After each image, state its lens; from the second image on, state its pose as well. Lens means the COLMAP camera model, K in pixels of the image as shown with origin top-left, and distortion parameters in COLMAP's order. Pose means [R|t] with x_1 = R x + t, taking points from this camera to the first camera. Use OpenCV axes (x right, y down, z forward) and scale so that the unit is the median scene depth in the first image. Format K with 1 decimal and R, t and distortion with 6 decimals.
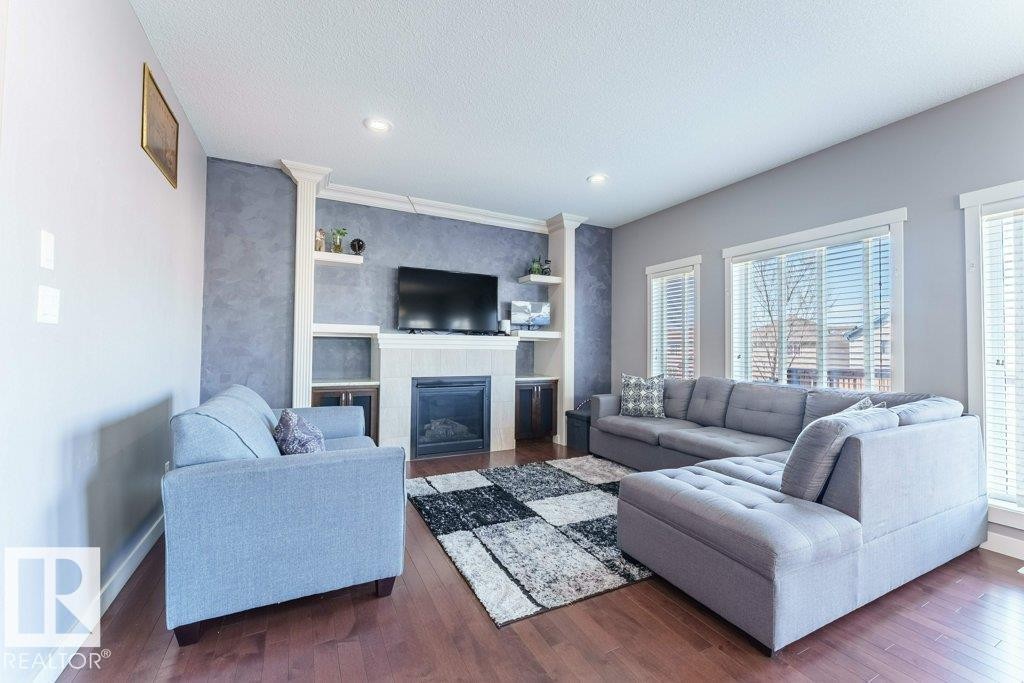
lens RADIAL K [[413.6, 0, 503.2], [0, 413.6, 339.6], [0, 0, 1]] dist [-0.001601, -0.000244]
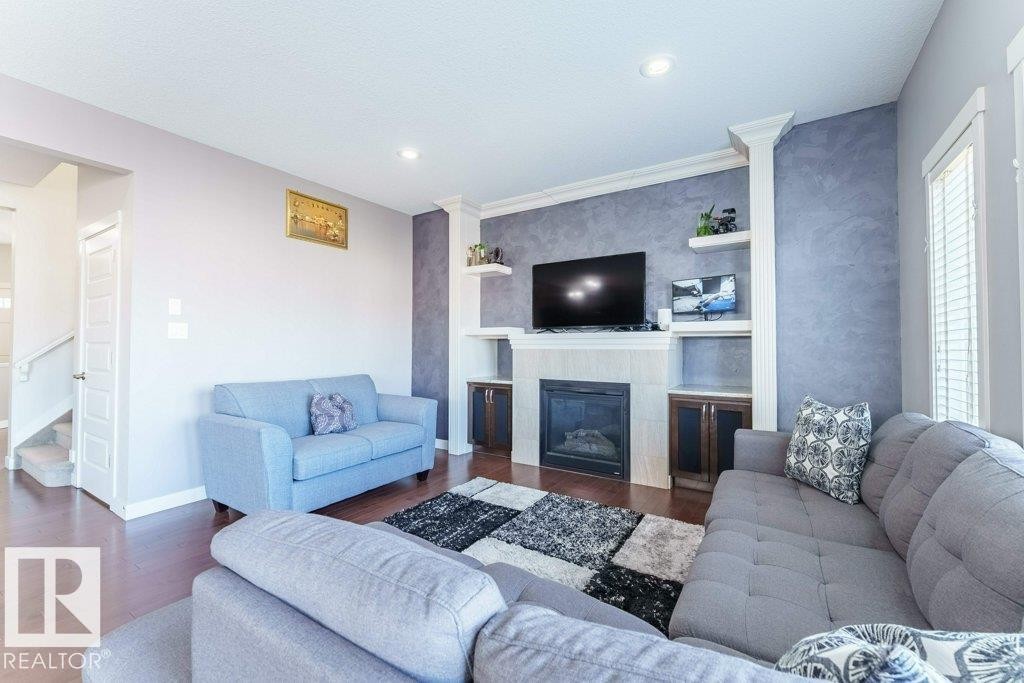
lens RADIAL K [[413.6, 0, 506.3], [0, 413.6, 340.9], [0, 0, 1]] dist [-0.001601, -0.000244]
pose [[0.510056, -0.022240, -0.859853, 0.570693], [0.023242, 0.999657, -0.012069, 0.013282], [0.859827, -0.013828, 0.510398, 0.454229]]
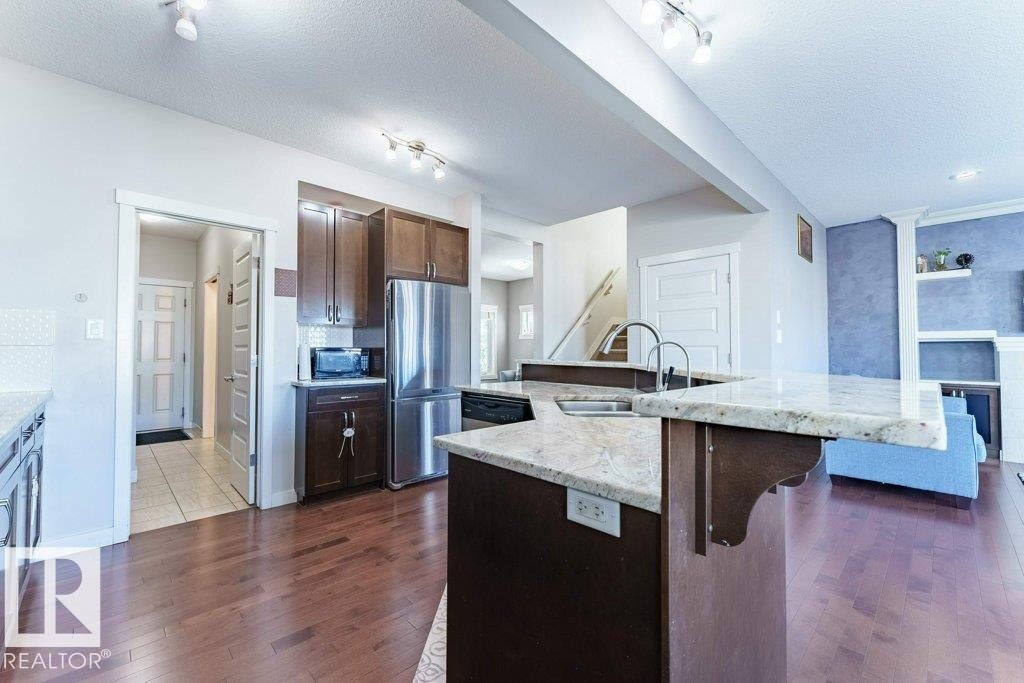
lens RADIAL K [[413.6, 0, 515.6], [0, 413.6, 338.7], [0, 0, 1]] dist [-0.001601, -0.000244]
pose [[0.311055, -0.035954, -0.949711, 0.319670], [0.023342, 0.999272, -0.030186, -0.007640], [0.950105, -0.012778, 0.311668, -0.502050]]
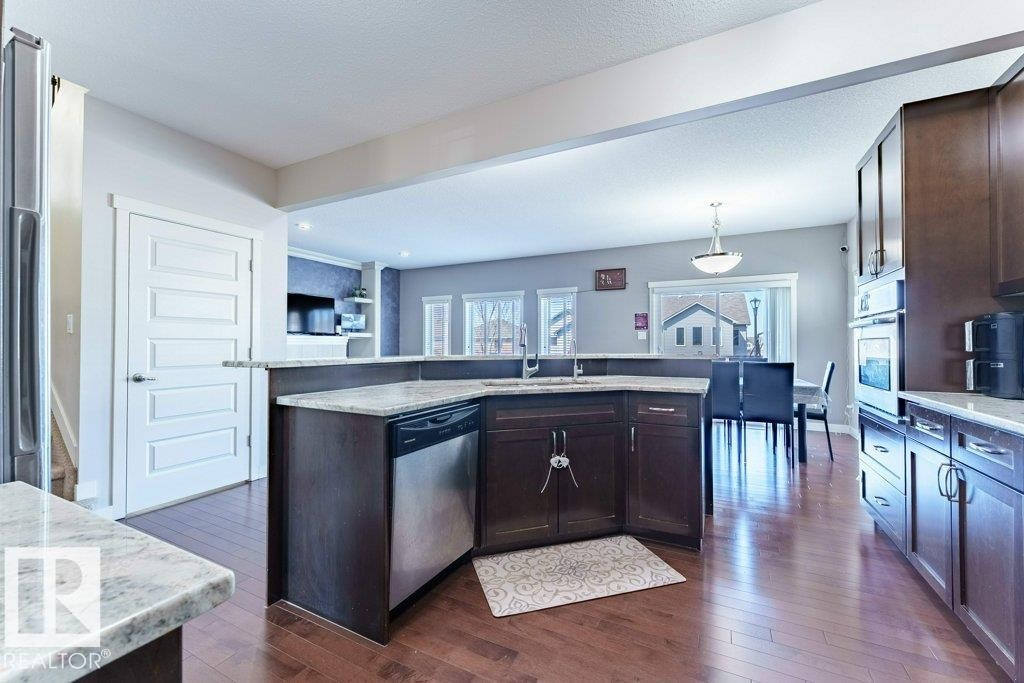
lens RADIAL K [[413.6, 0, 504.0], [0, 413.6, 339.2], [0, 0, 1]] dist [-0.001601, -0.000244]
pose [[0.813481, -0.004440, 0.581575, -0.454921], [-0.002717, 0.999931, 0.011434, -0.019083], [-0.581585, -0.010882, 0.813413, -0.730625]]
